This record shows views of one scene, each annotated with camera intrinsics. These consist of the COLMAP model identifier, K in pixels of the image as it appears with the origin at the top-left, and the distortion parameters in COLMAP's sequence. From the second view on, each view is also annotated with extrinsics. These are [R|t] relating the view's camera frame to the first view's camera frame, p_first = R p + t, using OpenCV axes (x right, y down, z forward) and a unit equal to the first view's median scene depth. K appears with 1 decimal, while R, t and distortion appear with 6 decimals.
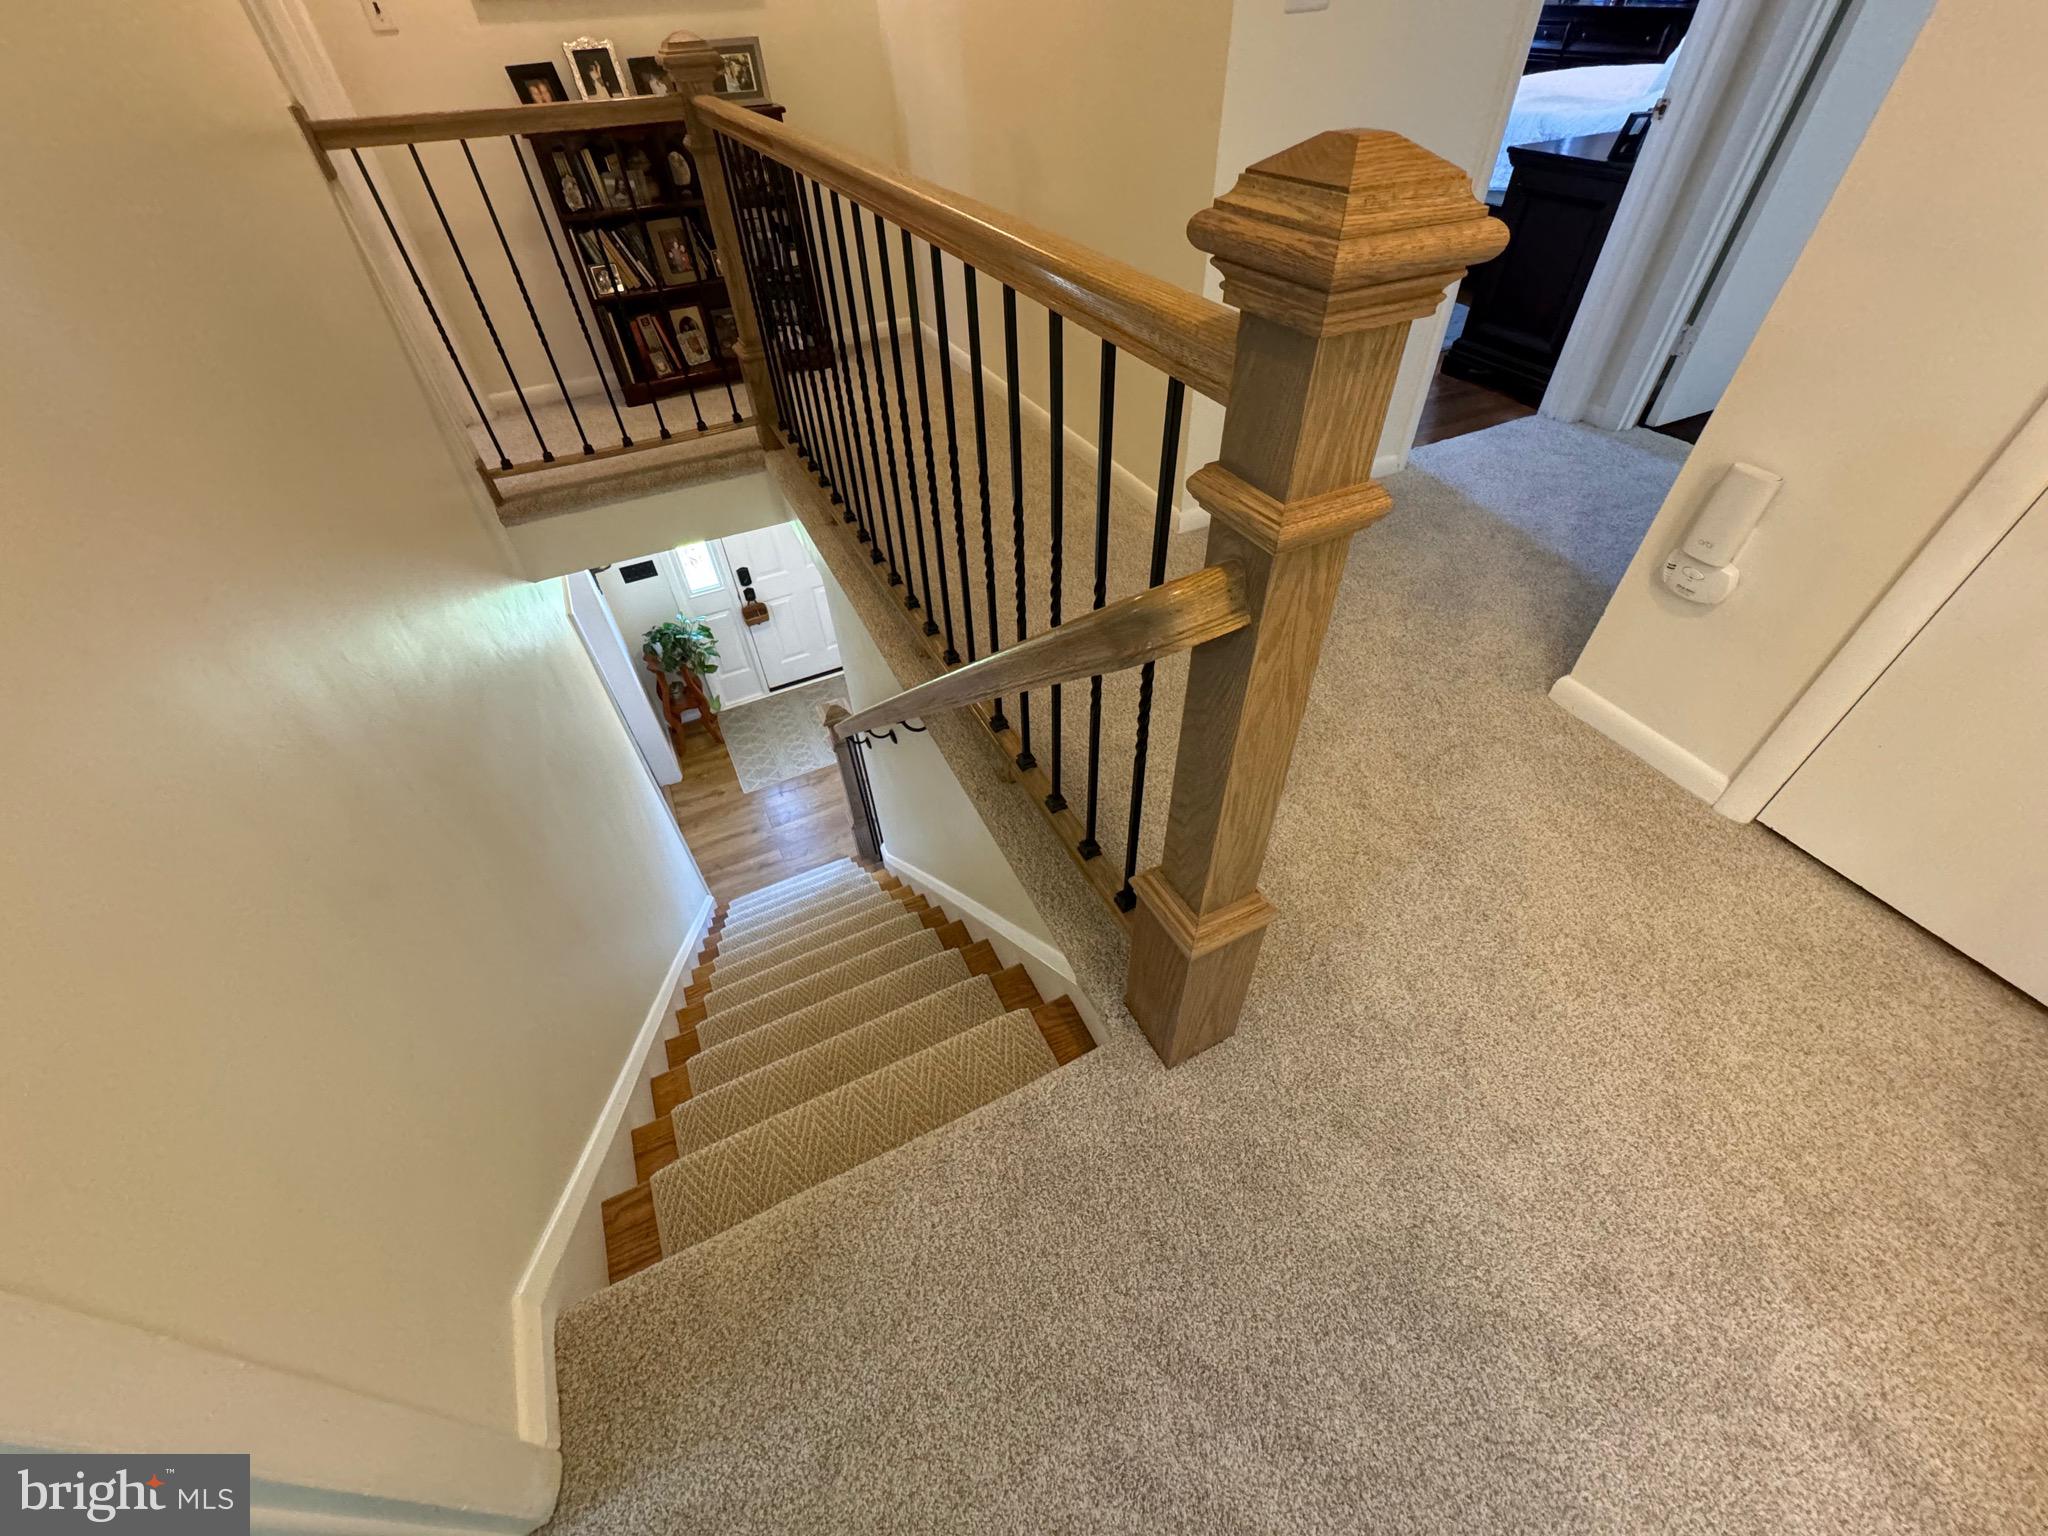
lens RADIAL K [[816.6, 0, 1026.8], [0, 816.6, 770.4], [0, 0, 1]] dist [-0.001399, -0.000614]
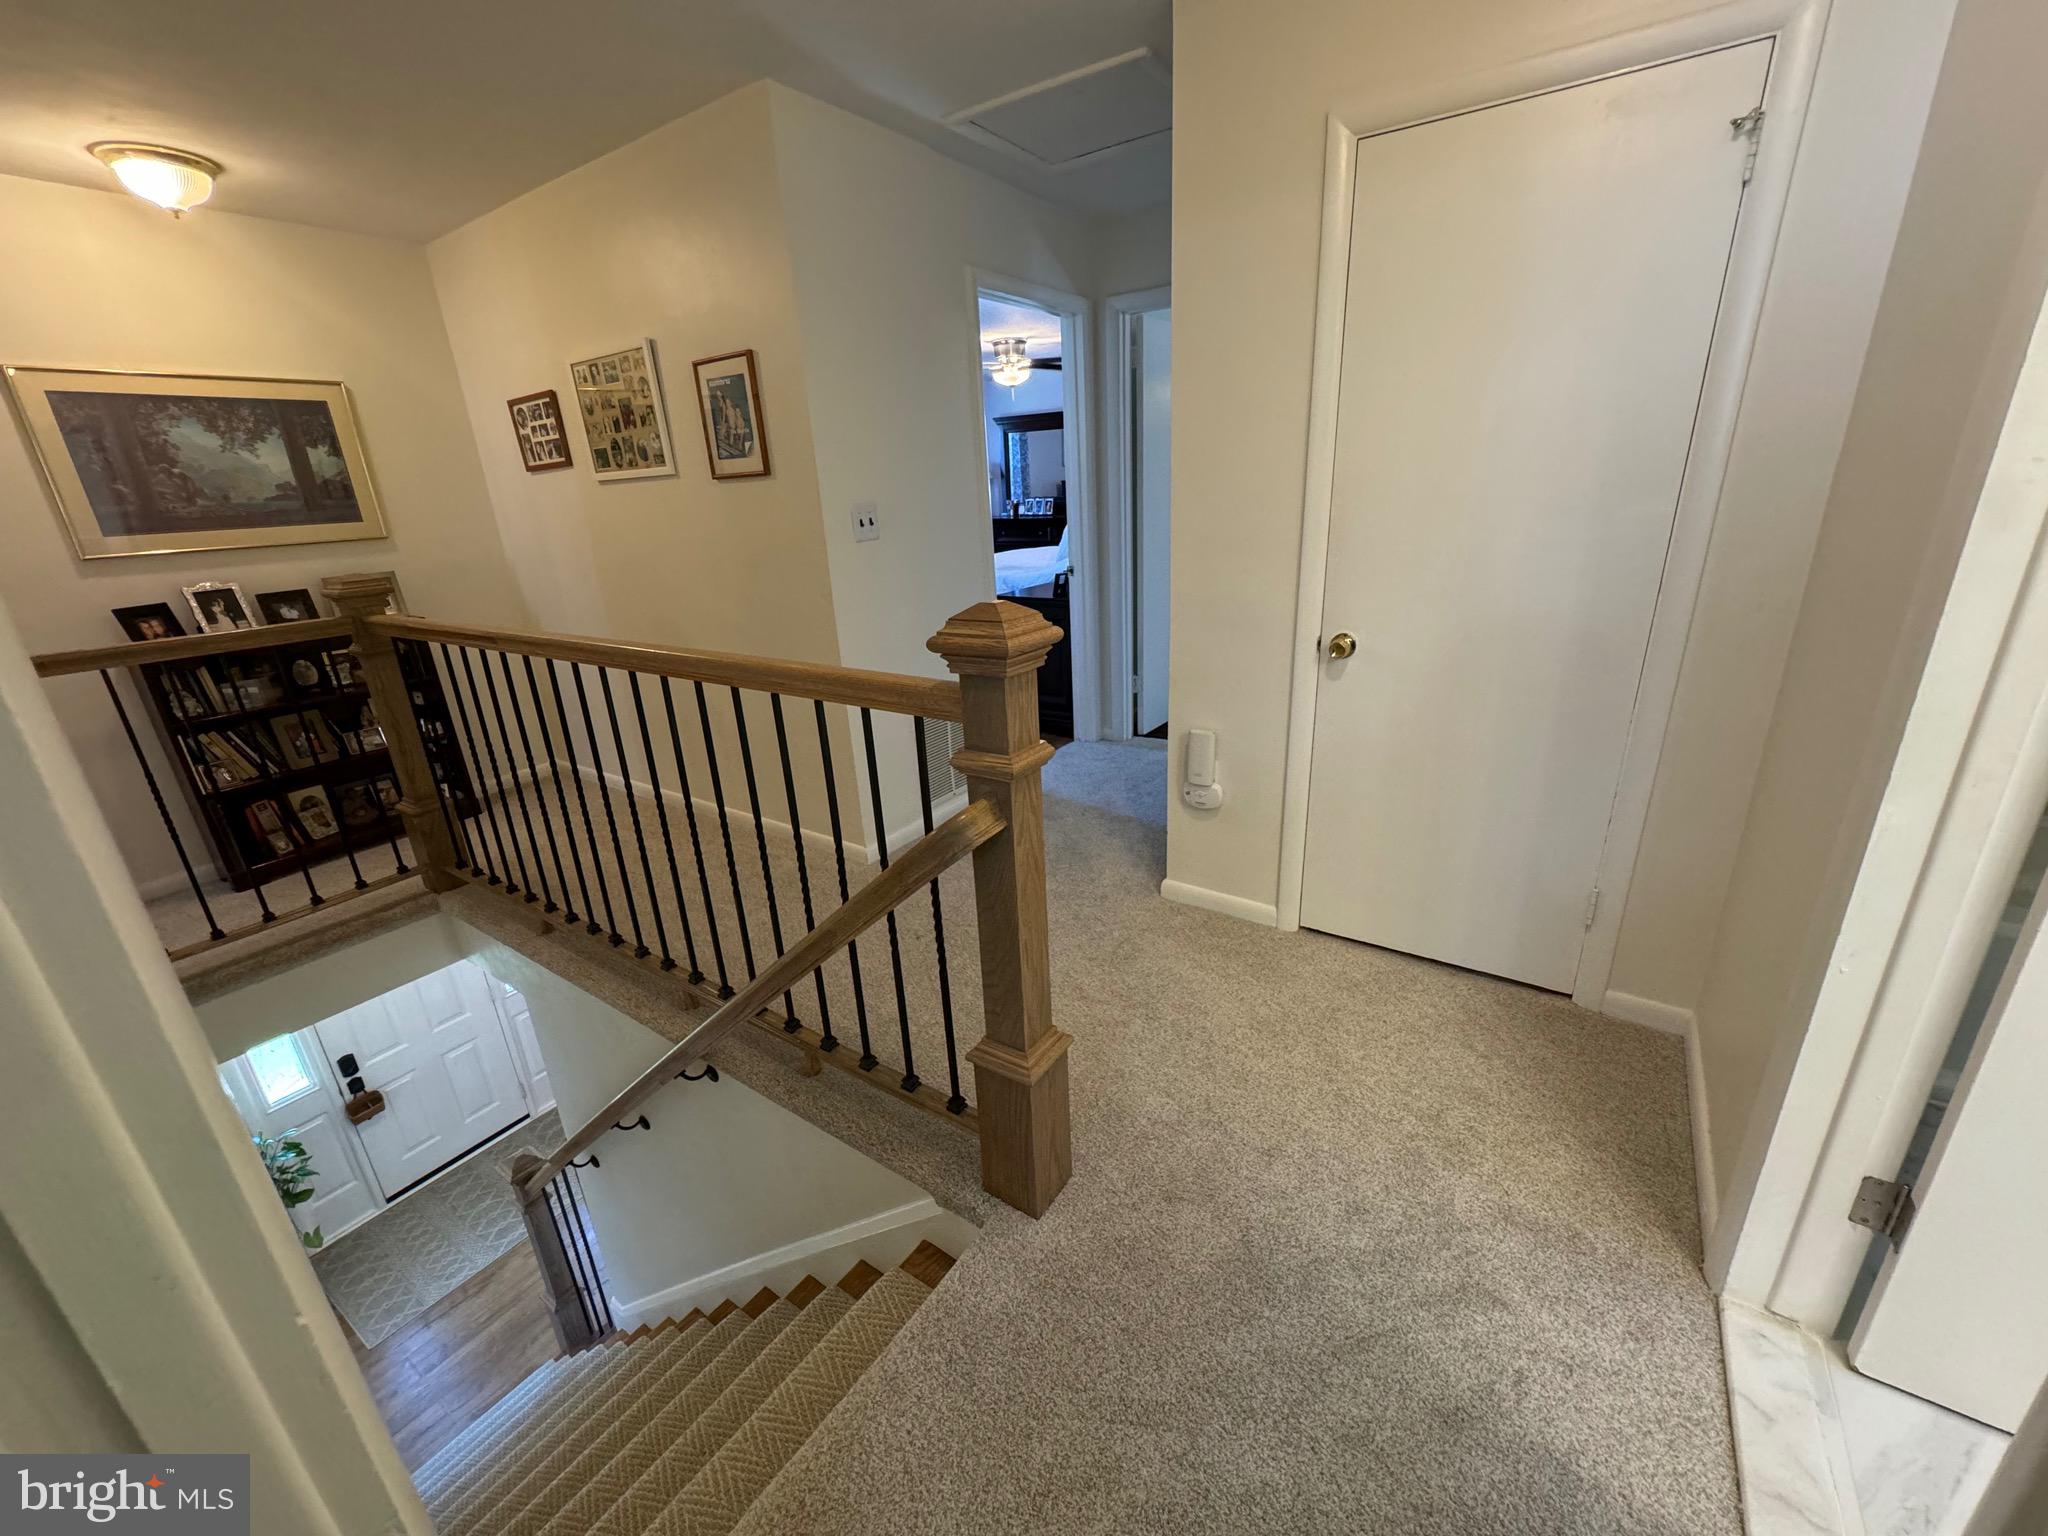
lens RADIAL K [[816.6, 0, 1025.7], [0, 816.6, 772.5], [0, 0, 1]] dist [-0.001399, -0.000614]
pose [[0.872682, -0.176918, 0.455111, -0.162494], [0.358025, 0.865623, -0.350021, 0.121142], [-0.332029, 0.468398, 0.818755, -0.176080]]
